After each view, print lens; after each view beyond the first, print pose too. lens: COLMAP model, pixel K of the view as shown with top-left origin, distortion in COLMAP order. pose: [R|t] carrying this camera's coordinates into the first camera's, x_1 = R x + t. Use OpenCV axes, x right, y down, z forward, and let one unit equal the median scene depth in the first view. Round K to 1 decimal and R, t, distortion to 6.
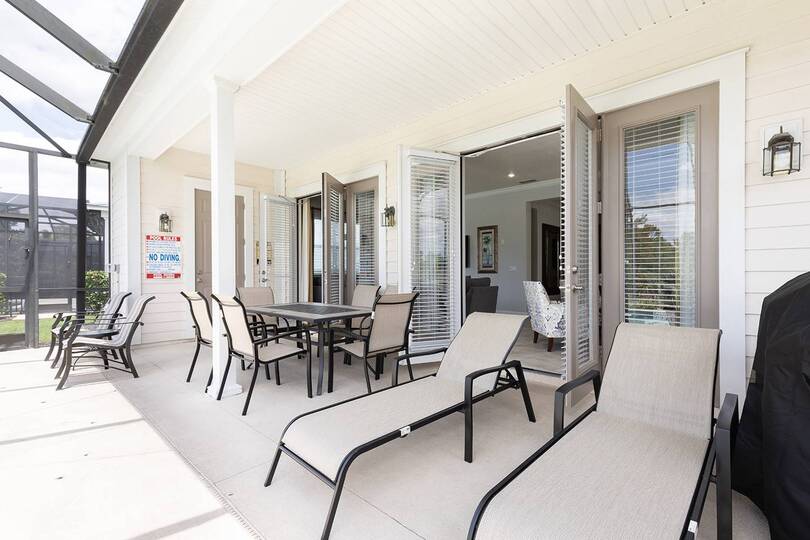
lens RADIAL K [[373.1, 0, 403.2], [0, 373.1, 271.2], [0, 0, 1]] dist [-0.000005, -0.000001]
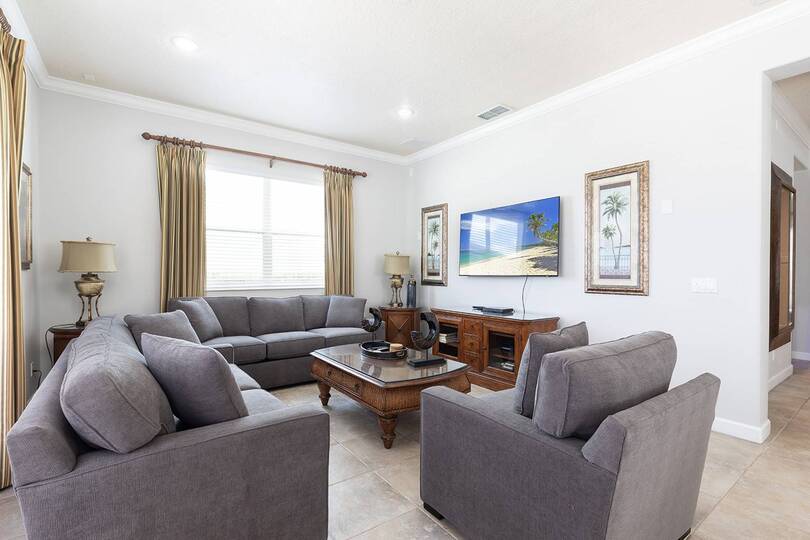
lens RADIAL K [[385.5, 0, 407.7], [0, 385.5, 272.9], [0, 0, 1]] dist [-0.002009, -0.000152]
pose [[0.984935, 0.009525, -0.172661, 0.089450], [-0.009313, 0.999955, 0.002042, -0.014626], [0.172673, -0.000404, 0.984979, 0.590851]]
